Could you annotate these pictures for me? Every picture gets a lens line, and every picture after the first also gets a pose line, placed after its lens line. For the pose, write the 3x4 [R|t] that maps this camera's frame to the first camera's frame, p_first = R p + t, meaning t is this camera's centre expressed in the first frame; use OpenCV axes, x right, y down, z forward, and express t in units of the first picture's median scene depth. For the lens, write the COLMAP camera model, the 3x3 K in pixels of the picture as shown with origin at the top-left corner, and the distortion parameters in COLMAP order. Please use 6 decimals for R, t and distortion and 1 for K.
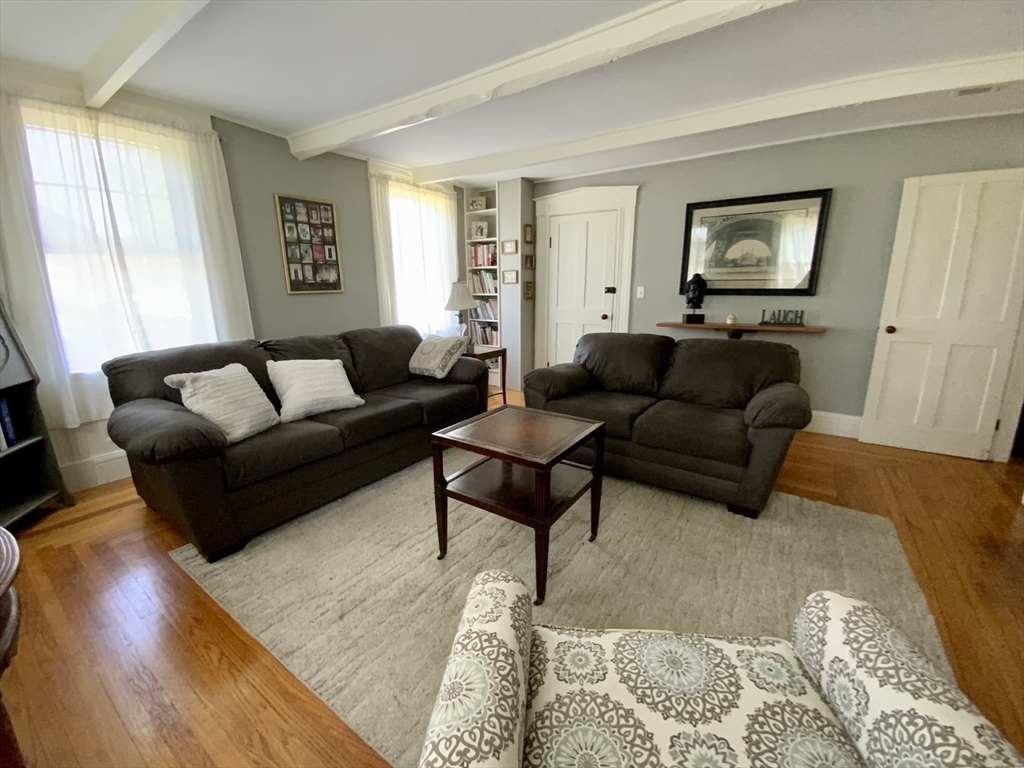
lens RADIAL K [[413.2, 0, 512.2], [0, 413.2, 384.9], [0, 0, 1]] dist [-0.005373, -0.006111]
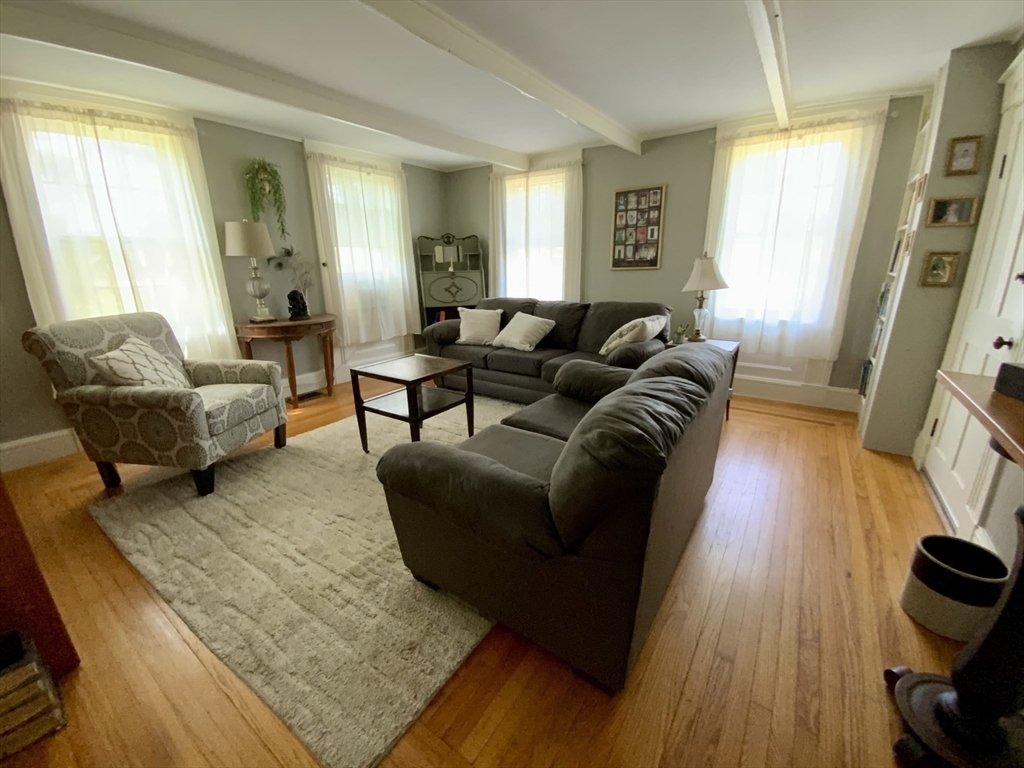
lens RADIAL K [[413.2, 0, 518.2], [0, 413.2, 380.3], [0, 0, 1]] dist [-0.005373, -0.006111]
pose [[0.002366, 0.273177, -0.961961, 0.771375], [-0.218562, 0.938847, 0.266076, -0.171968], [0.975820, 0.209619, 0.061927, 0.694374]]
